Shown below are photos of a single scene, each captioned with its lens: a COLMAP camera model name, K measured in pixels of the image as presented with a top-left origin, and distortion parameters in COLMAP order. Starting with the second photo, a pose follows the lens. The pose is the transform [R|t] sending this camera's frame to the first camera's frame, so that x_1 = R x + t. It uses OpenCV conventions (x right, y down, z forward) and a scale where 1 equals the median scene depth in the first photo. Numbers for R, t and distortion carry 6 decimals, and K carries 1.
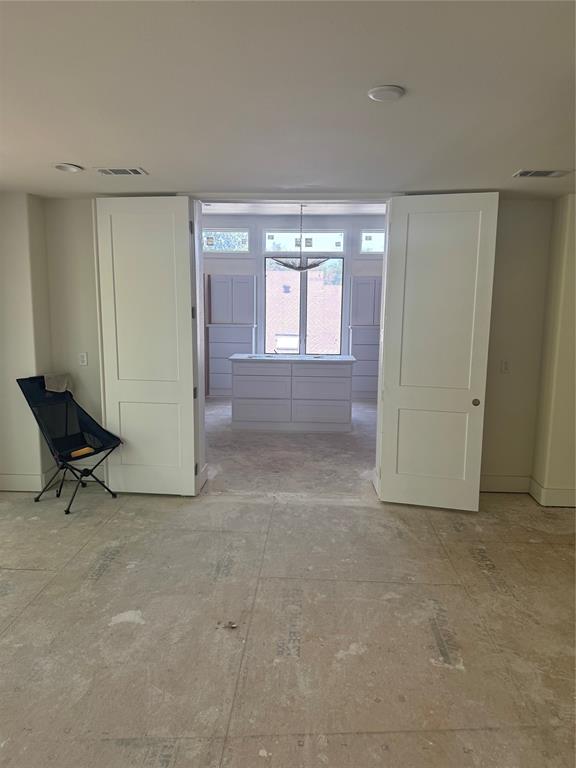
lens RADIAL K [[521.7, 0, 288.0], [0, 521.7, 384.0], [0, 0, 1]] dist [0.008732, 0.002224]
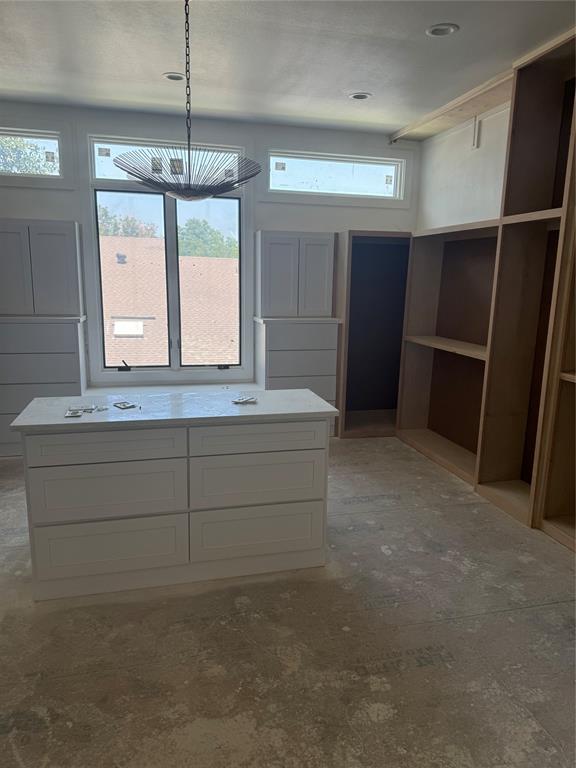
lens RADIAL K [[521.7, 0, 288.0], [0, 521.7, 384.0], [0, 0, 1]] dist [0.008732, 0.002224]
pose [[0.952644, -0.050769, 0.299820, -0.026569], [0.036607, 0.997941, 0.052668, -0.065500], [-0.301876, -0.039198, 0.952541, 0.427879]]
